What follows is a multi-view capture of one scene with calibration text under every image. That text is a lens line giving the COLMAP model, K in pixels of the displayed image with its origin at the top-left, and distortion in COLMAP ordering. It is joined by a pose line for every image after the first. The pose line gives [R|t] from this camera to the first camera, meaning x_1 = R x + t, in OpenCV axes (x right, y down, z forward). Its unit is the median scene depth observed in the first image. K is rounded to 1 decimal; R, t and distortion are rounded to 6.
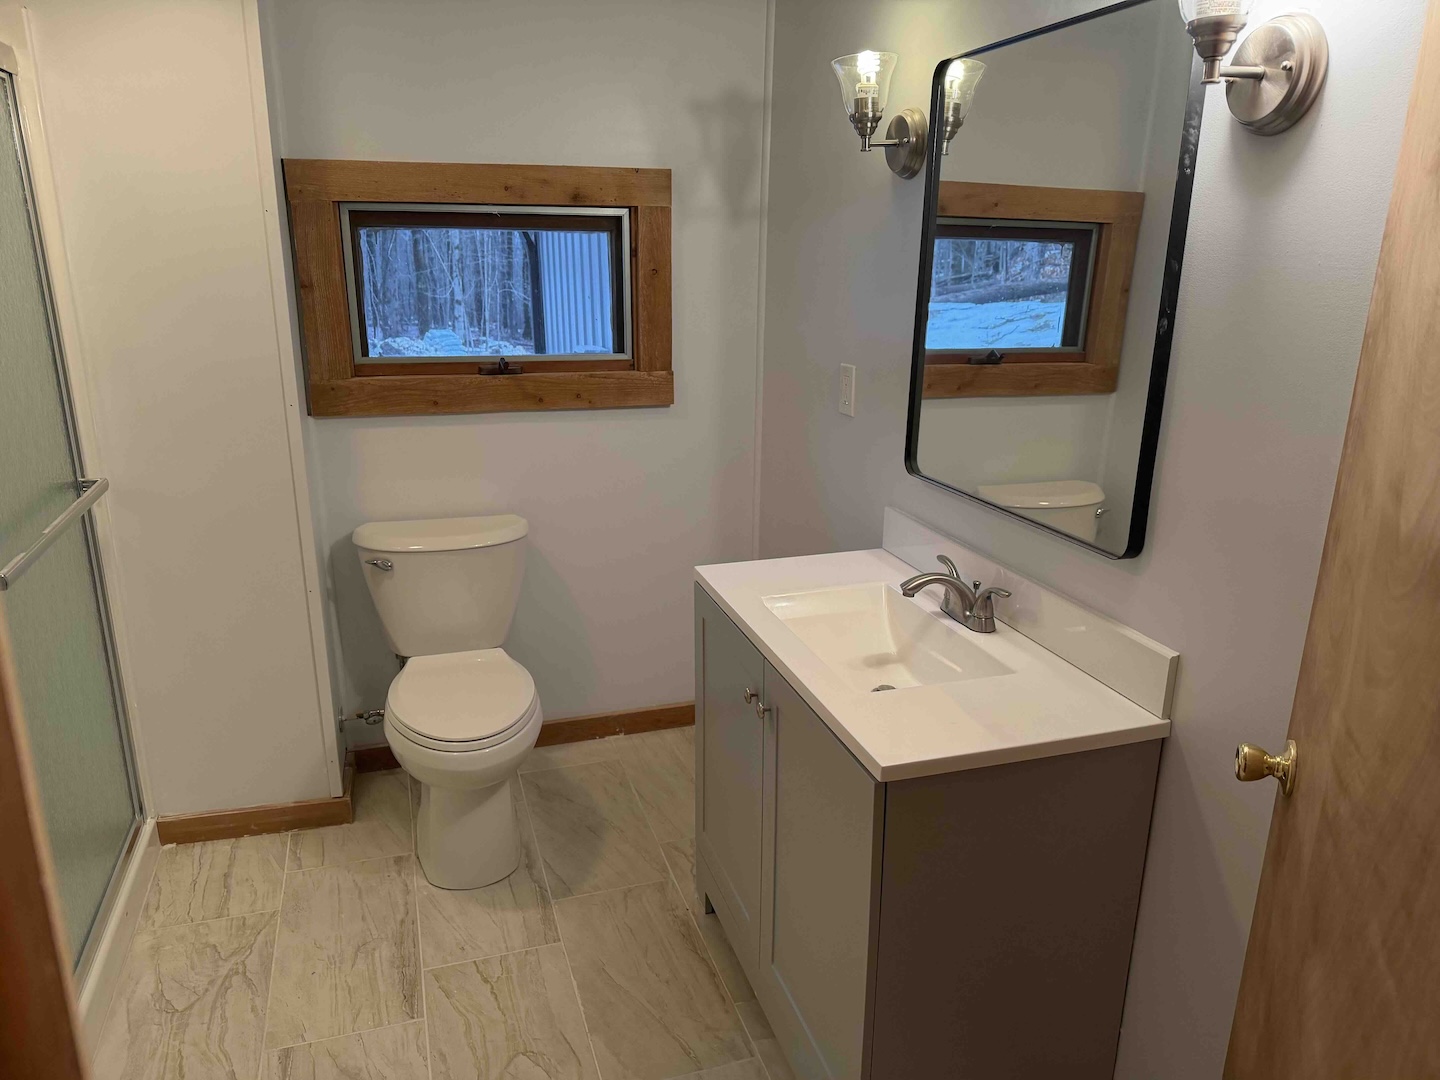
lens RADIAL K [[1001.0, 0, 720.0], [0, 1001.0, 540.0], [0, 0, 1]] dist [0.060076, -0.068103]
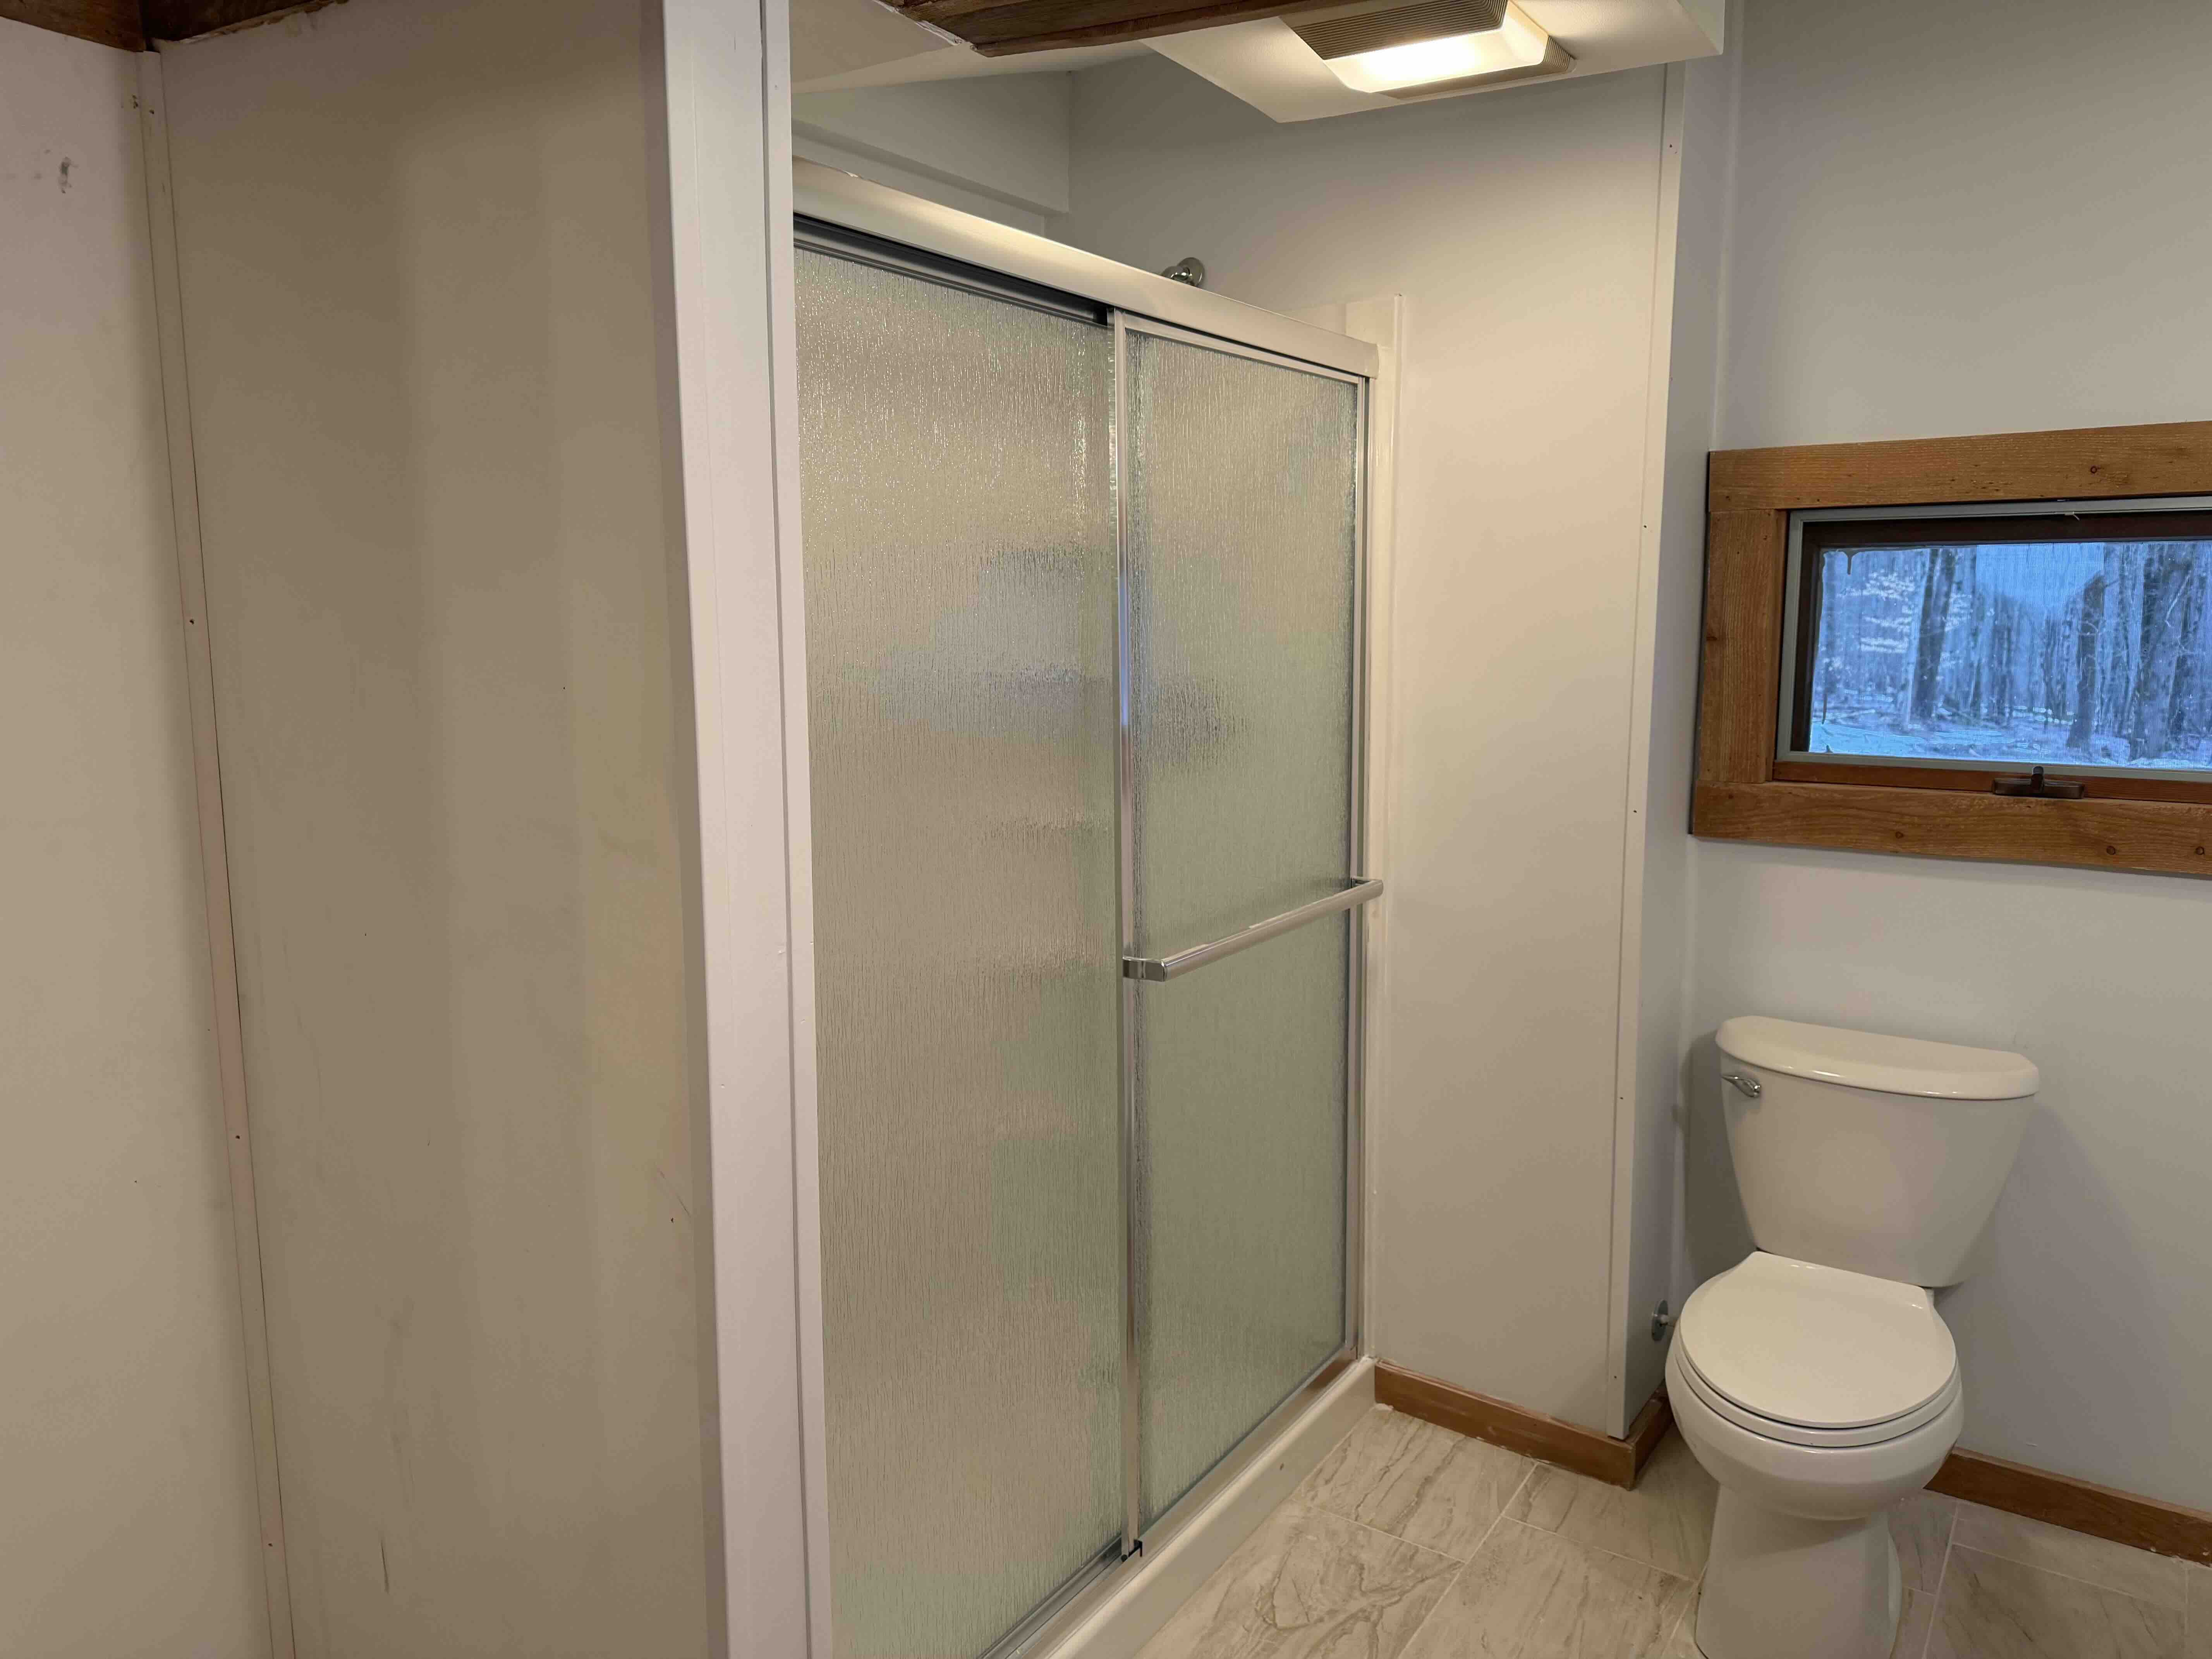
lens RADIAL K [[1537.4, 0, 1106.0], [0, 1537.4, 829.5], [0, 0, 1]] dist [0.004069, -0.039270]
pose [[0.612454, 0.098554, -0.784339, 0.138941], [-0.207547, 0.977437, -0.039246, -0.010188], [0.762774, 0.186824, 0.619090, 0.109495]]
